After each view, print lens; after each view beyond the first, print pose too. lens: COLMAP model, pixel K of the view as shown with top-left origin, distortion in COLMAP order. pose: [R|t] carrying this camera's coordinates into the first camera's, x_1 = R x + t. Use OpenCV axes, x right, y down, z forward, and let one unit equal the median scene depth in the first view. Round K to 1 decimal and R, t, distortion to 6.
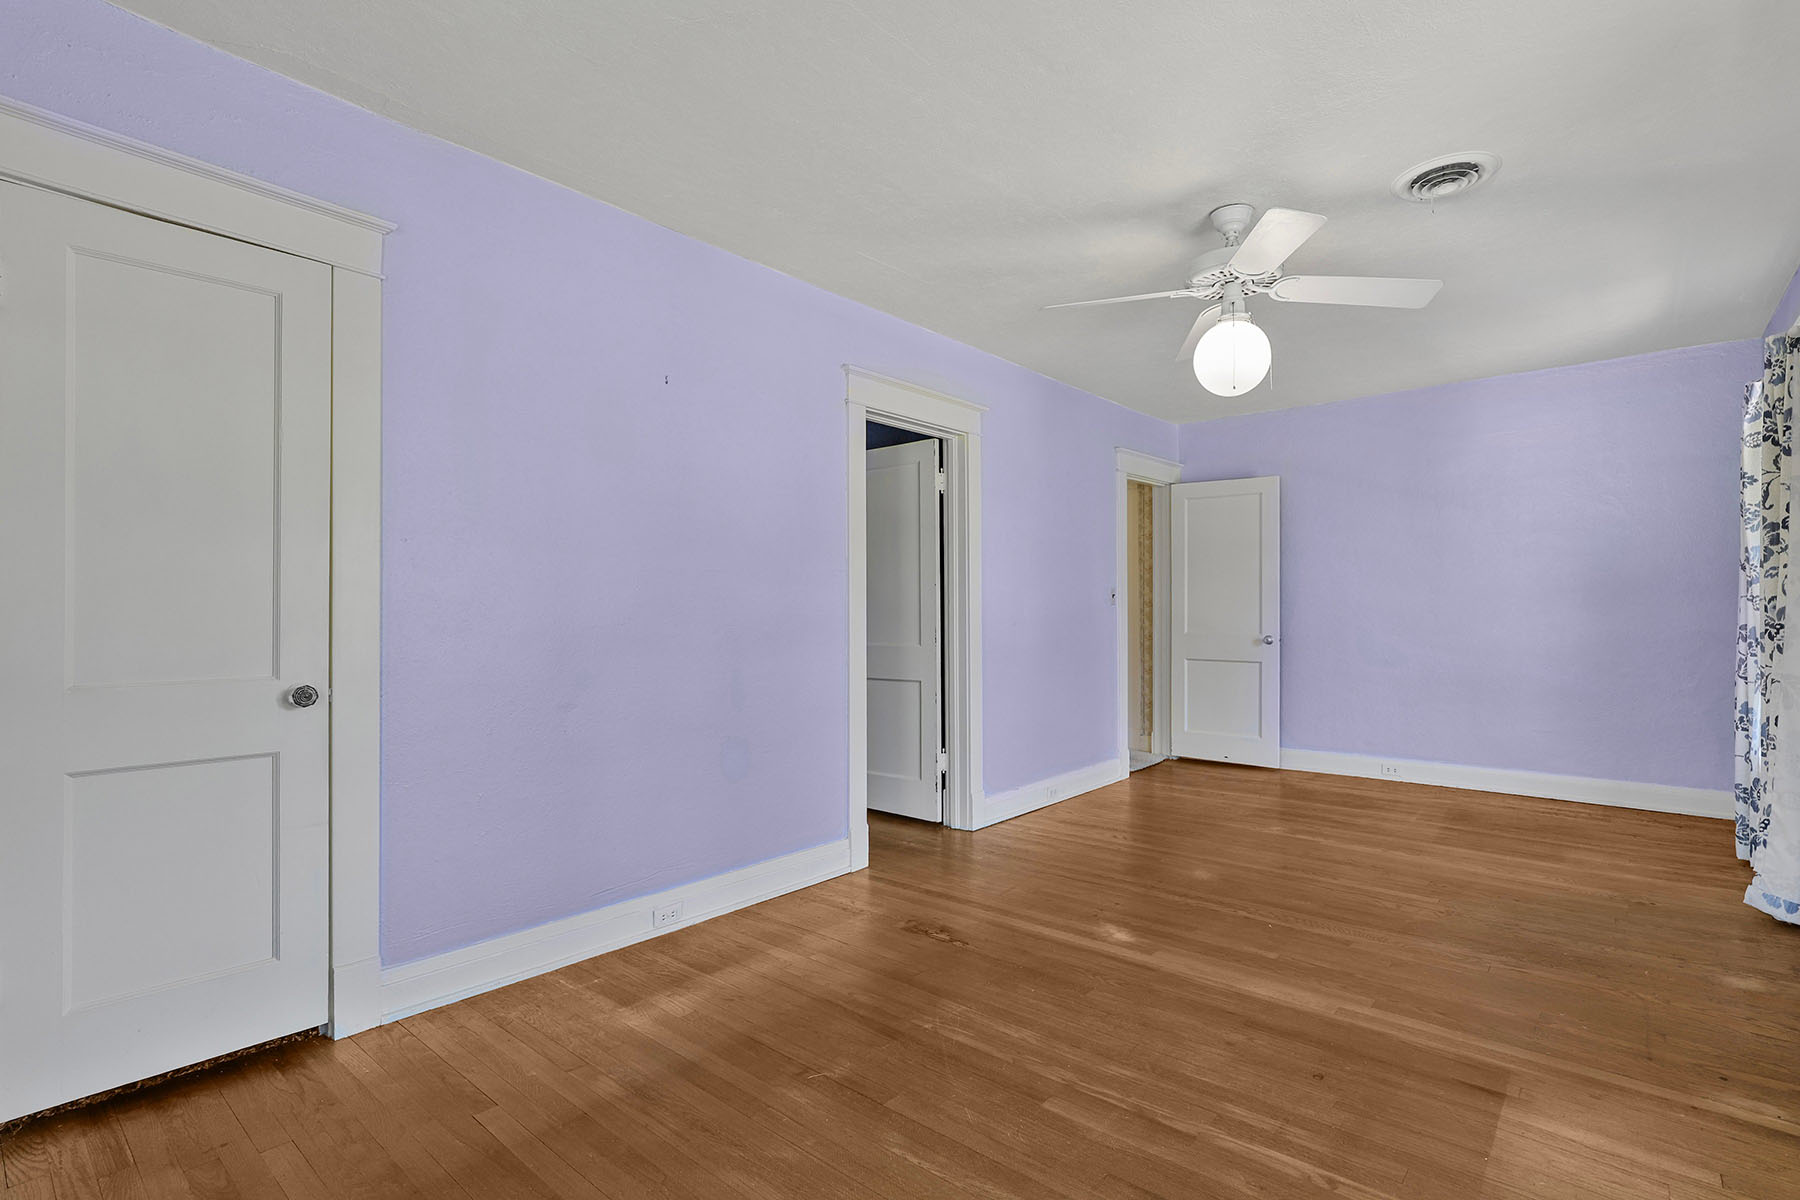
lens RADIAL K [[834.0, 0, 892.3], [0, 834.0, 602.9], [0, 0, 1]] dist [-0.029462, -0.000136]
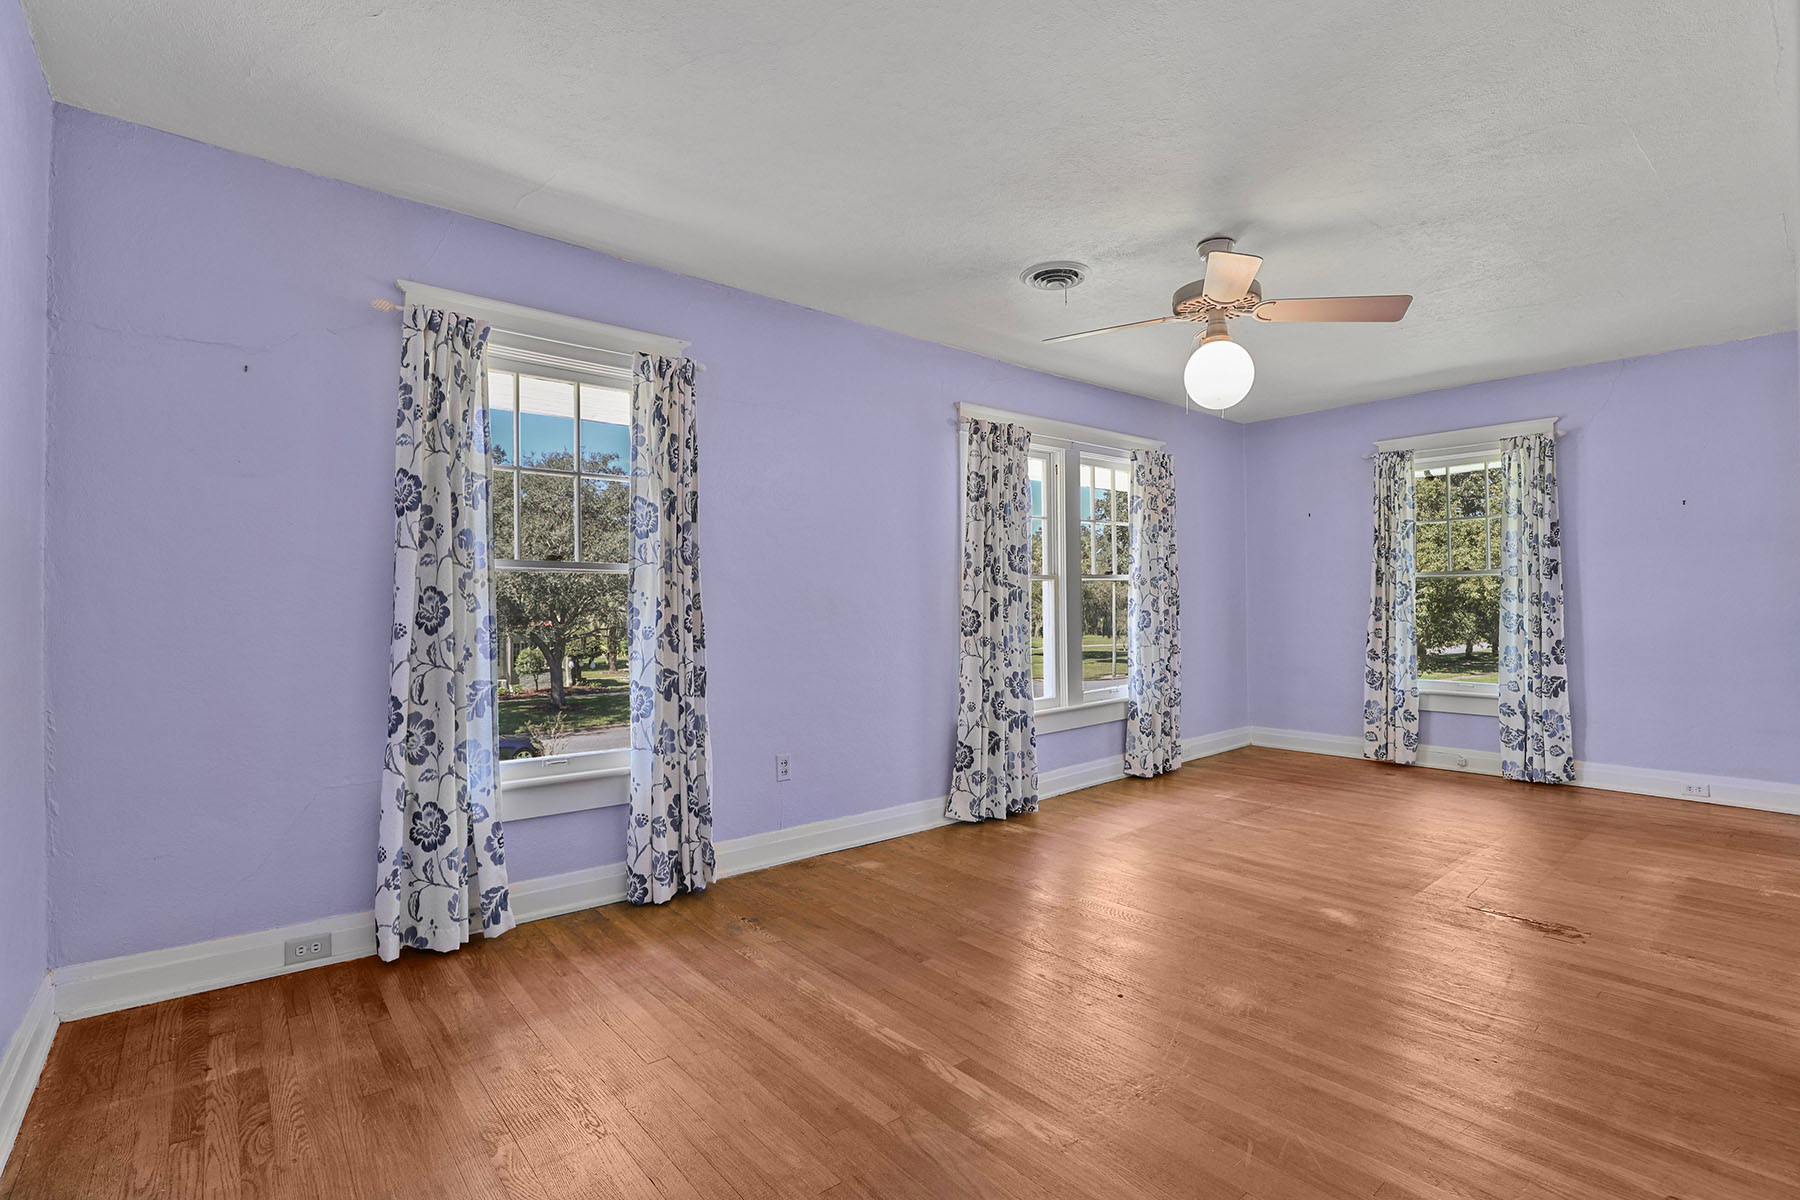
lens RADIAL K [[834.0, 0, 892.3], [0, 834.0, 602.9], [0, 0, 1]] dist [-0.029462, -0.000136]
pose [[-0.990266, 0.015546, 0.138316, 0.771235], [0.013888, 0.999820, -0.012946, 0.016905], [-0.138493, -0.010899, -0.990303, 2.393423]]
